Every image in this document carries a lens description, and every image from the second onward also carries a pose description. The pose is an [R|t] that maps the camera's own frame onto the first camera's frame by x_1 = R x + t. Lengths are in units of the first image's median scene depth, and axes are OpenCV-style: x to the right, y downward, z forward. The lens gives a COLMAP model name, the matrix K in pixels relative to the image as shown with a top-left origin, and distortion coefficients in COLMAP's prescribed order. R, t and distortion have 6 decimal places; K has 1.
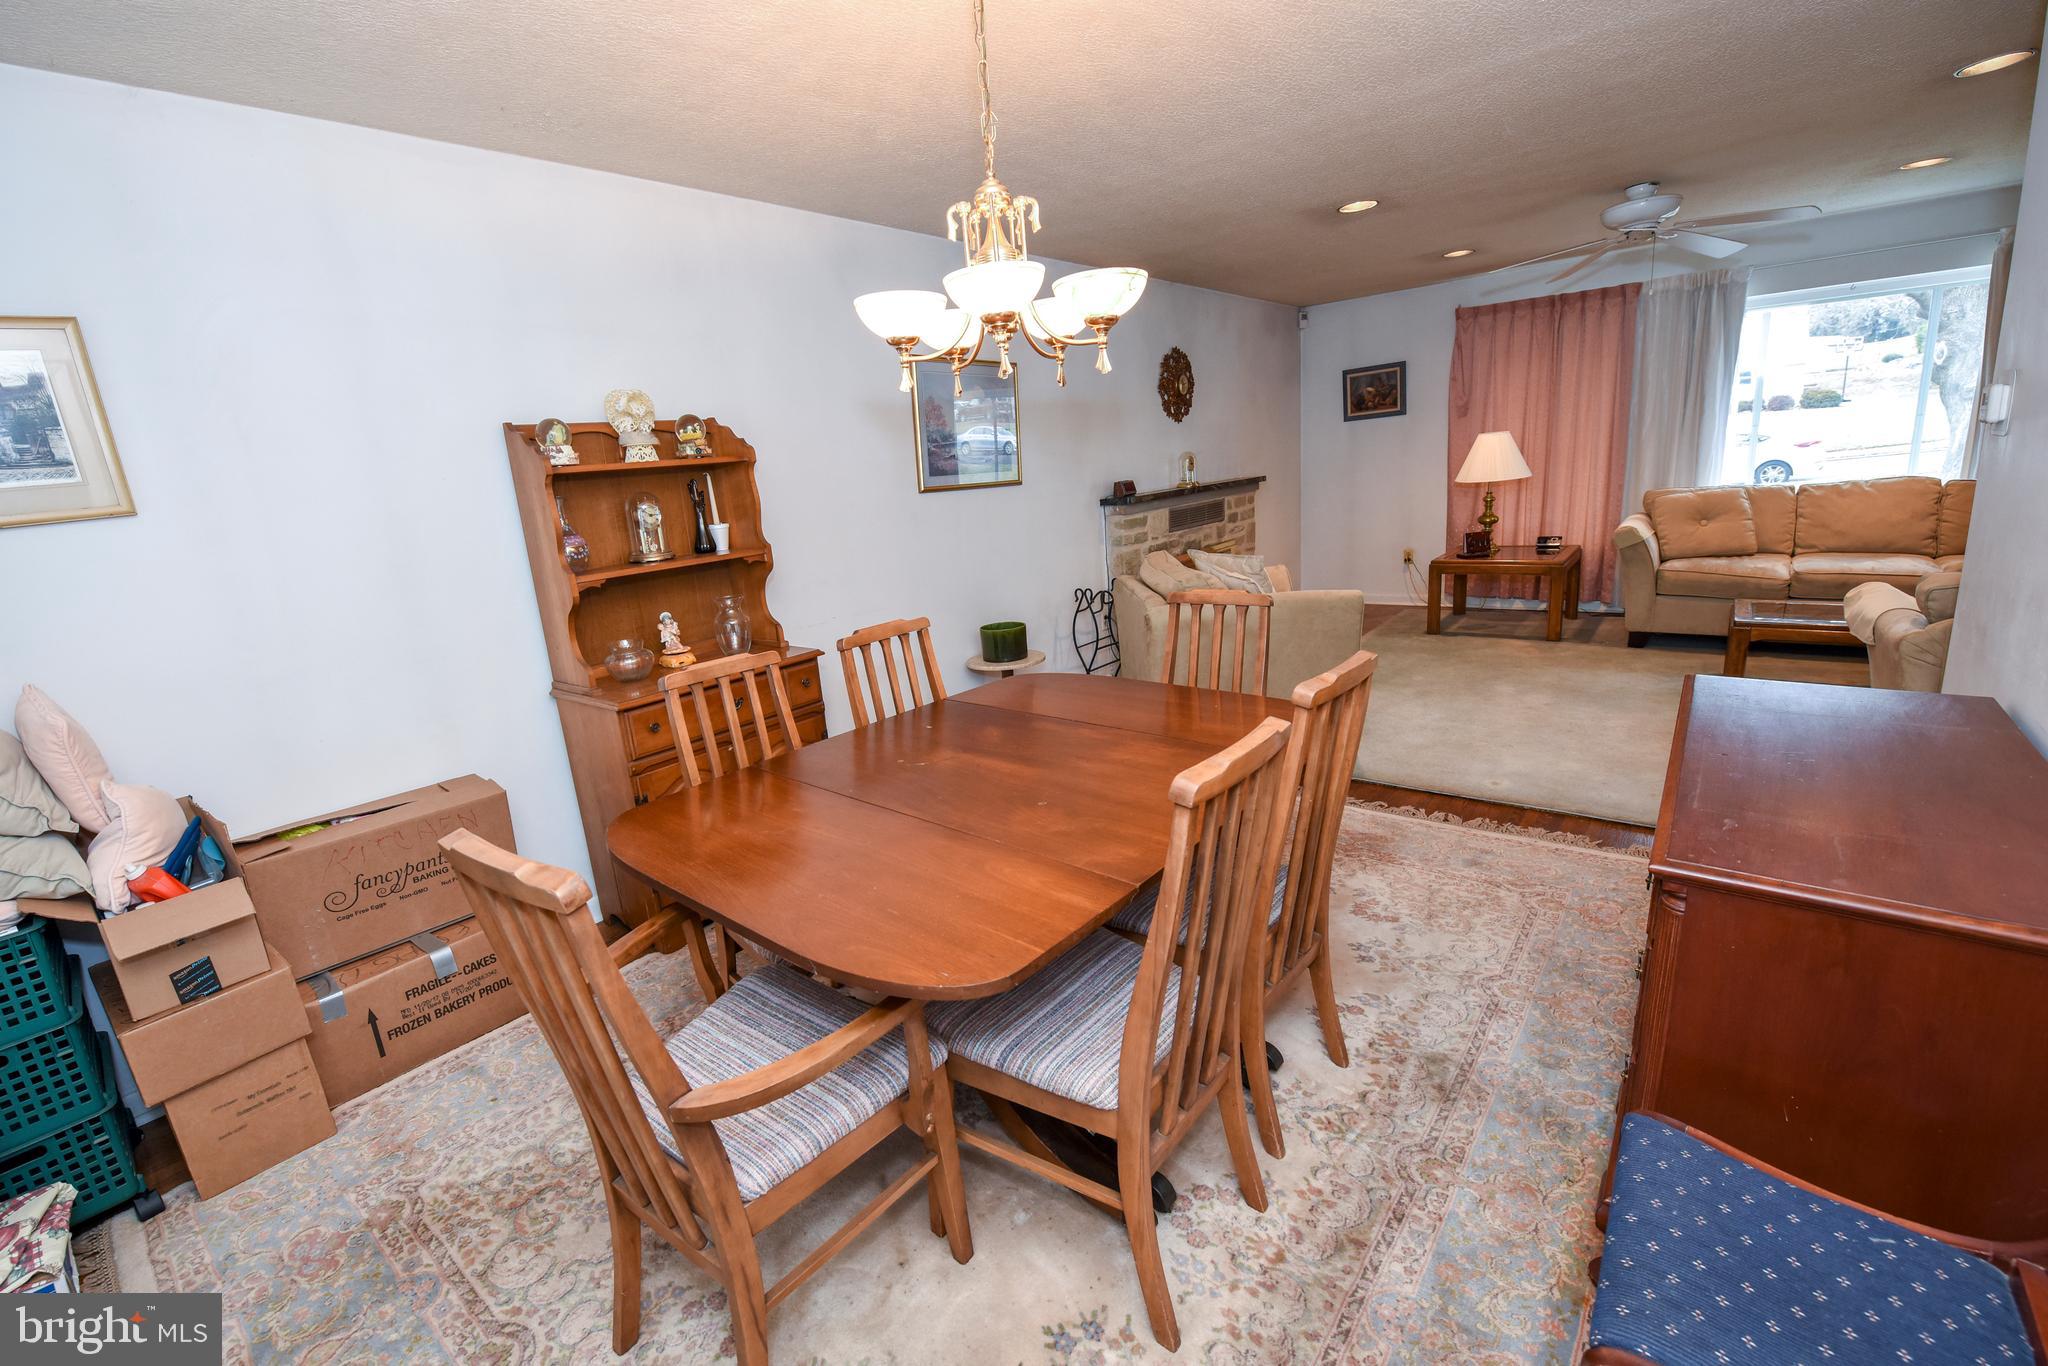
lens RADIAL K [[849.5, 0, 1002.7], [0, 849.5, 674.0], [0, 0, 1]] dist [-0.021675, -0.000988]
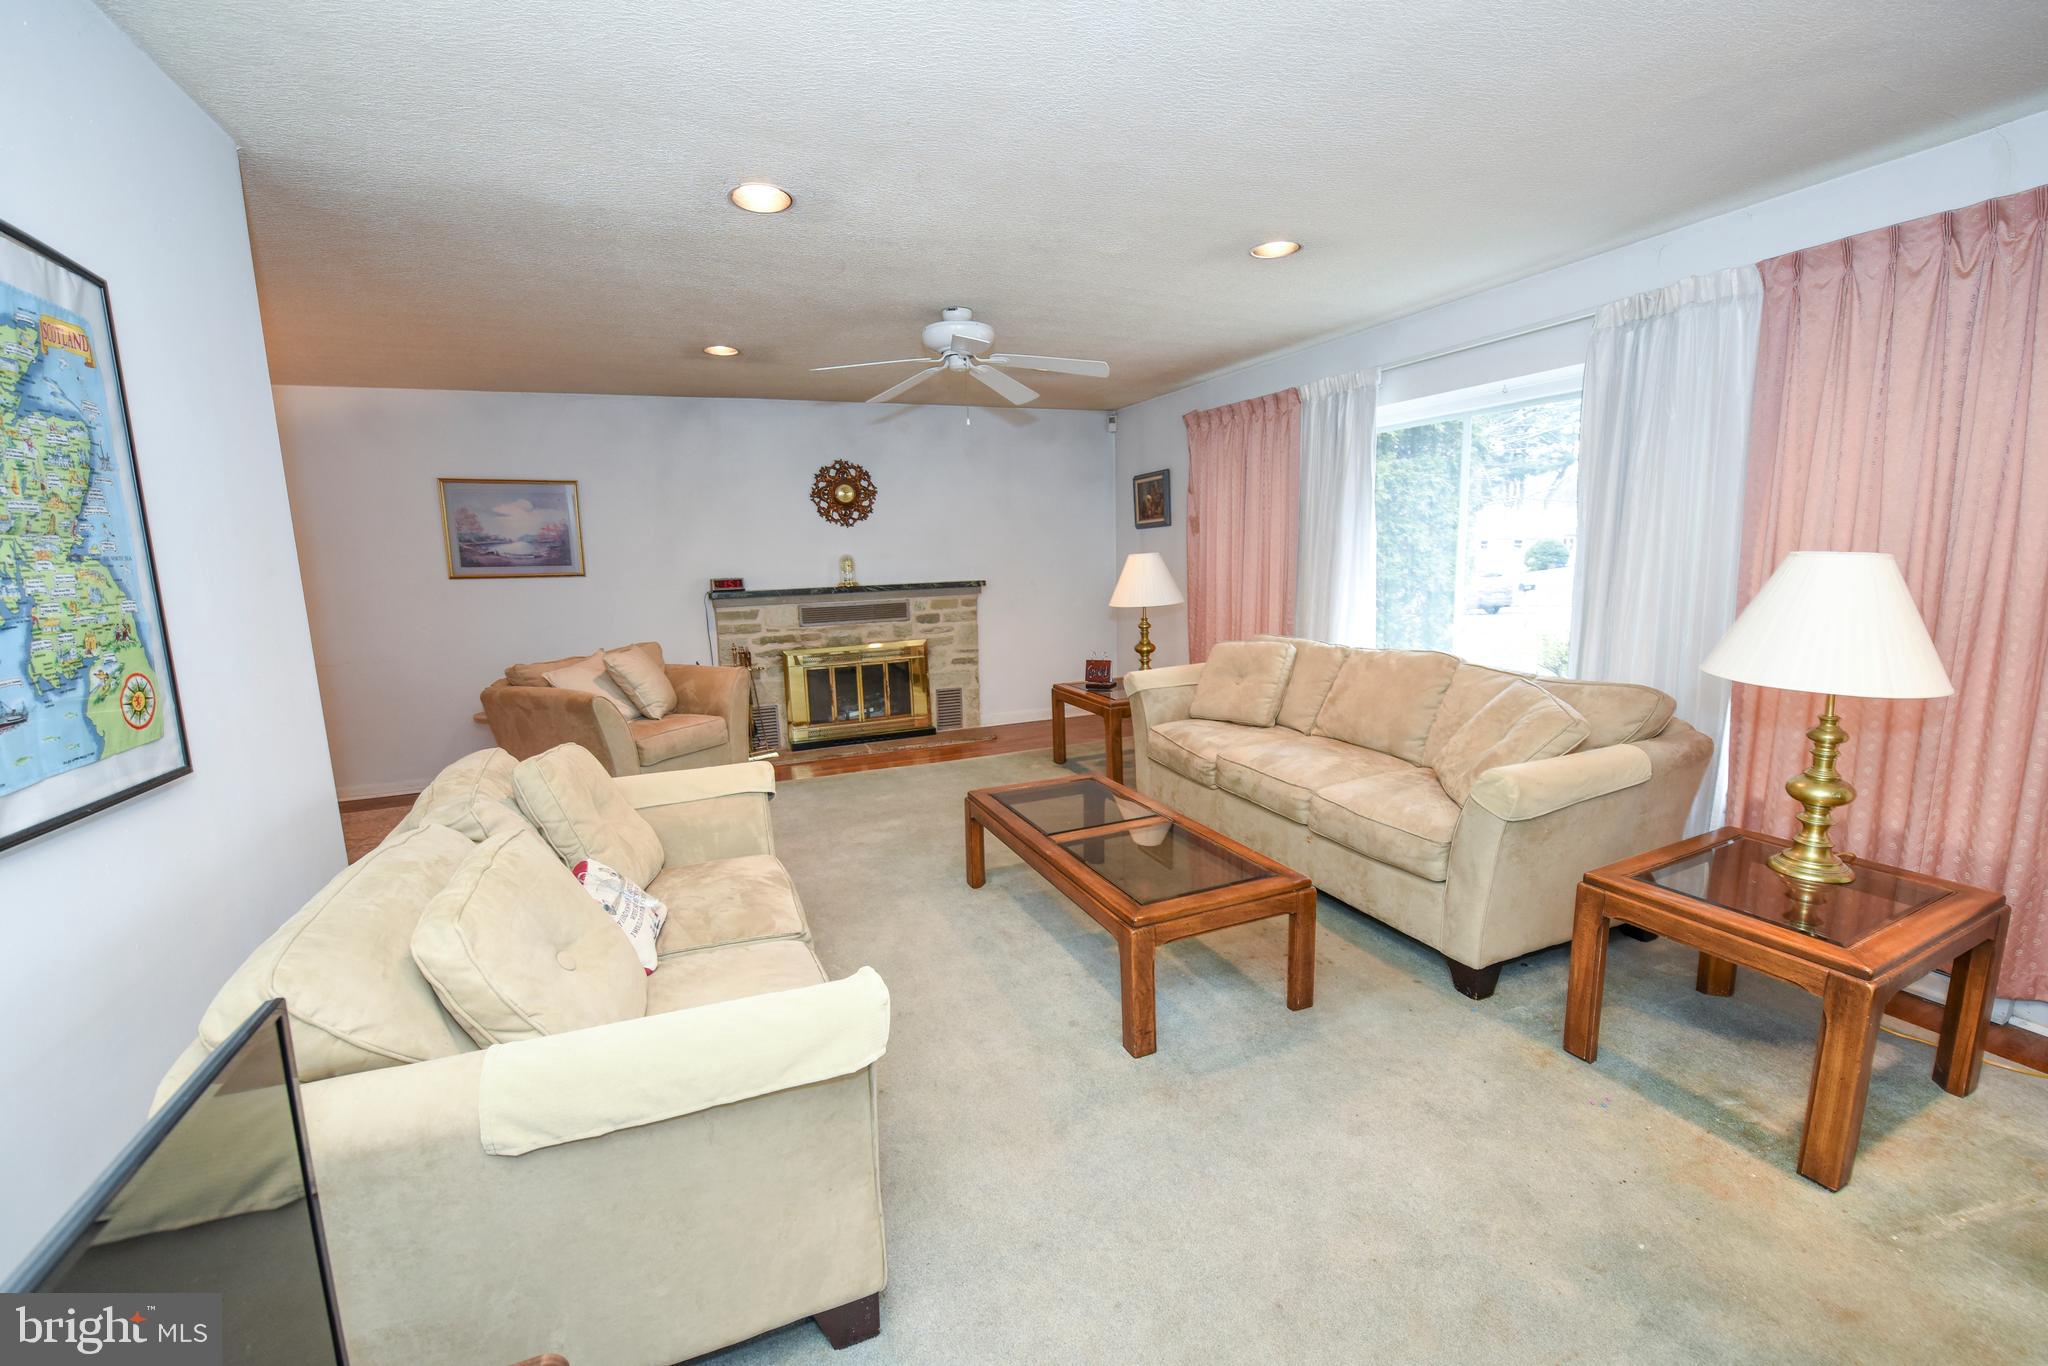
lens RADIAL K [[834.6, 0, 1051.2], [0, 834.6, 682.5], [0, 0, 1]] dist [-0.017521, -0.006456]
pose [[0.893950, 0.131718, -0.428374, 0.953187], [-0.154603, 0.987796, -0.018902, -0.125007], [0.420656, 0.083125, 0.903404, 0.171360]]
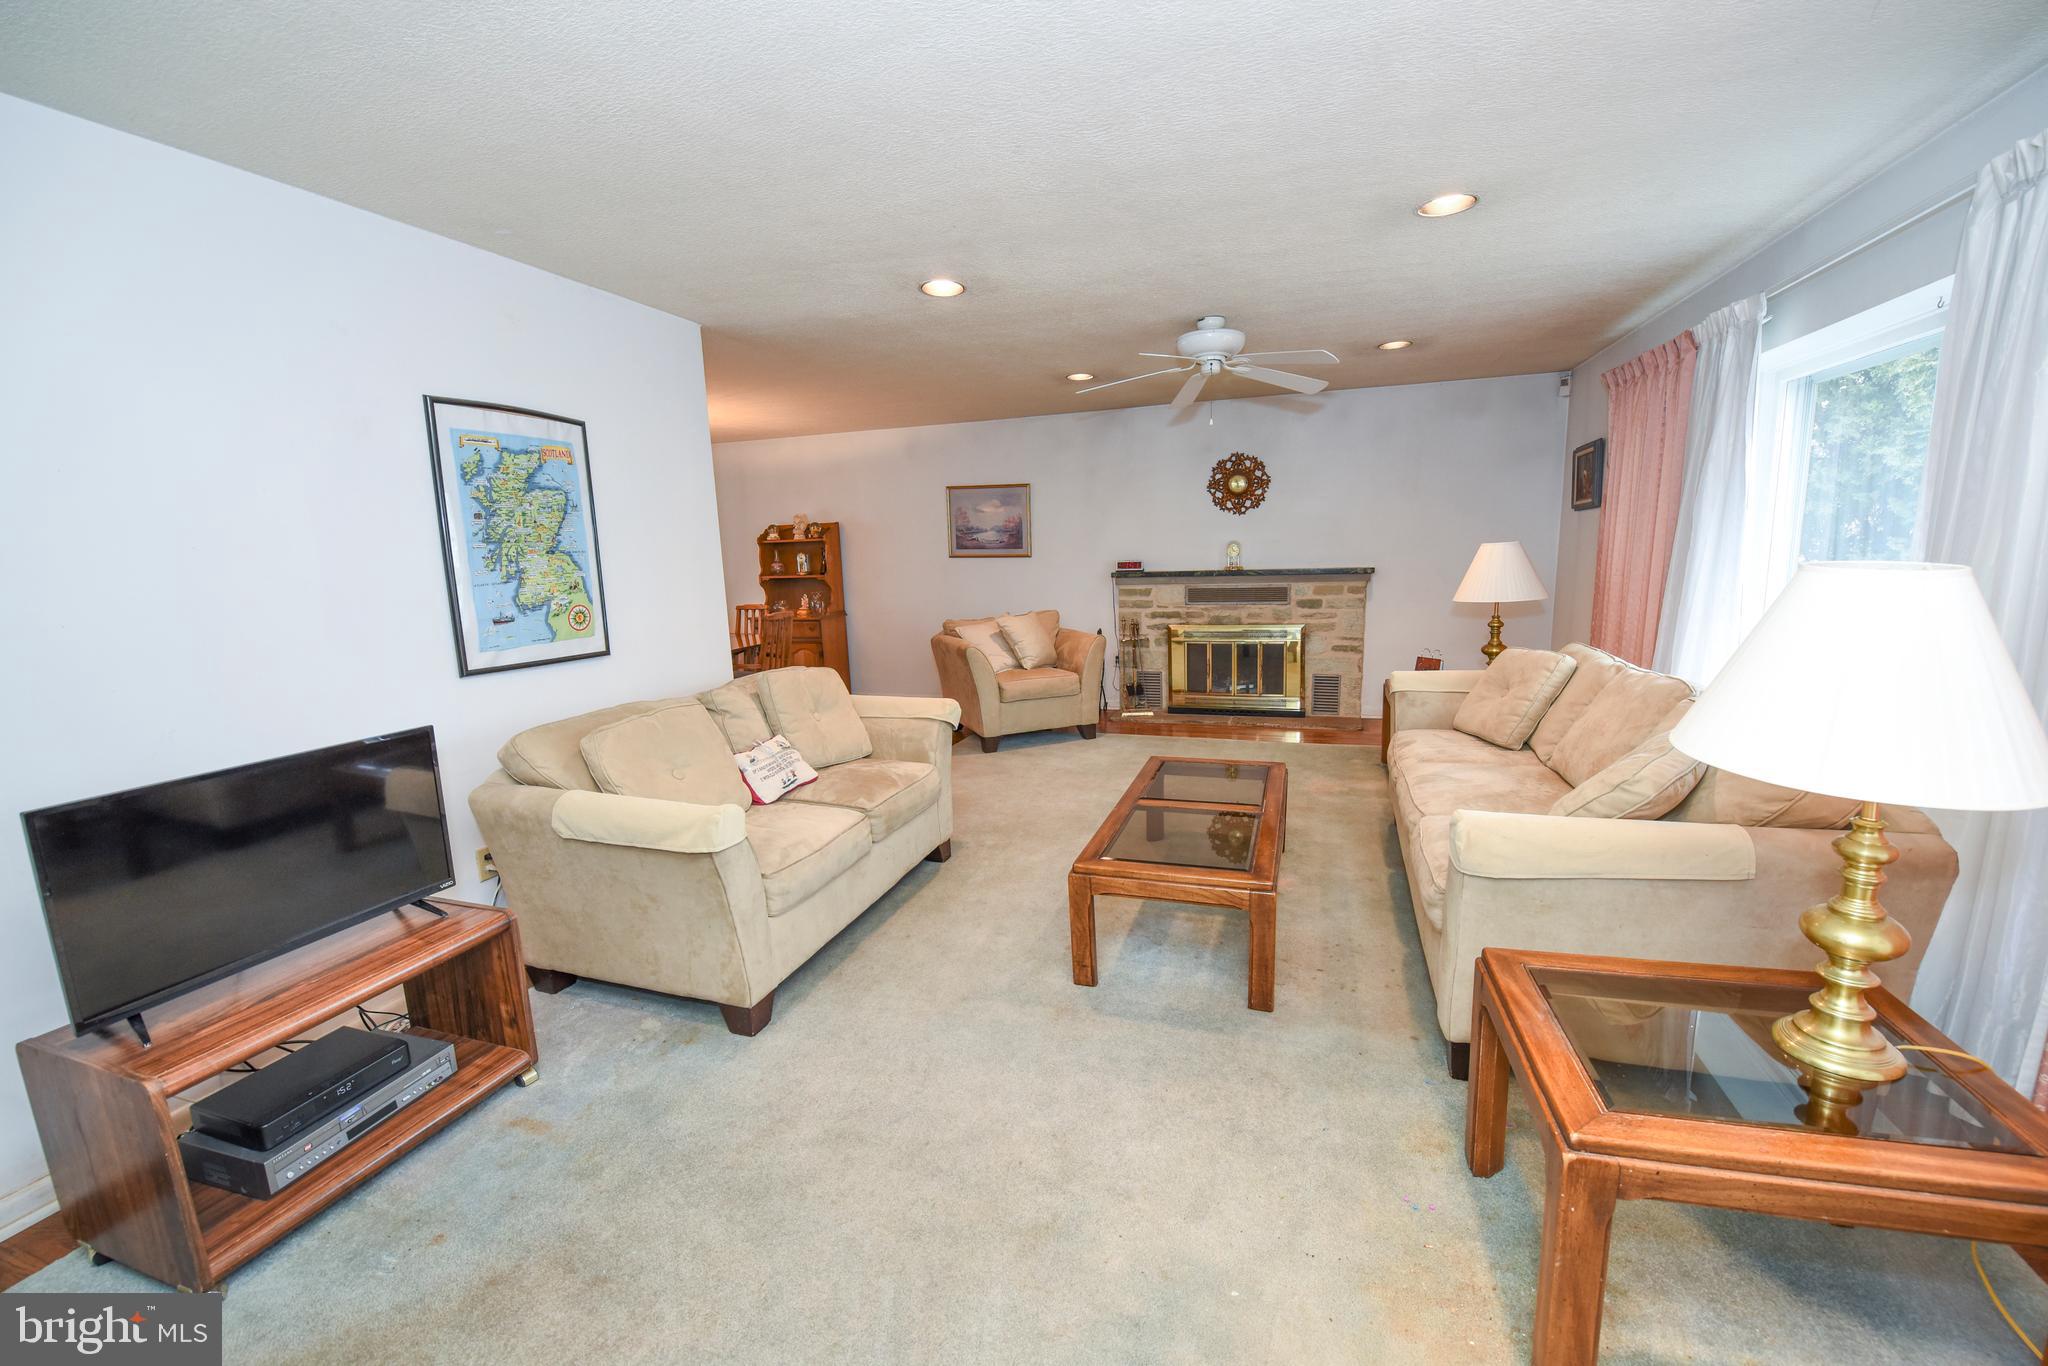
lens RADIAL K [[808.7, 0, 1024.0], [0, 808.7, 683.0], [0, 0, 1]] dist [-0.016490, -0.002579]
pose [[0.374510, 0.228526, -0.898620, 1.186913], [-0.222781, 0.962940, 0.152037, -0.182994], [0.900062, 0.143256, 0.411541, 0.320082]]
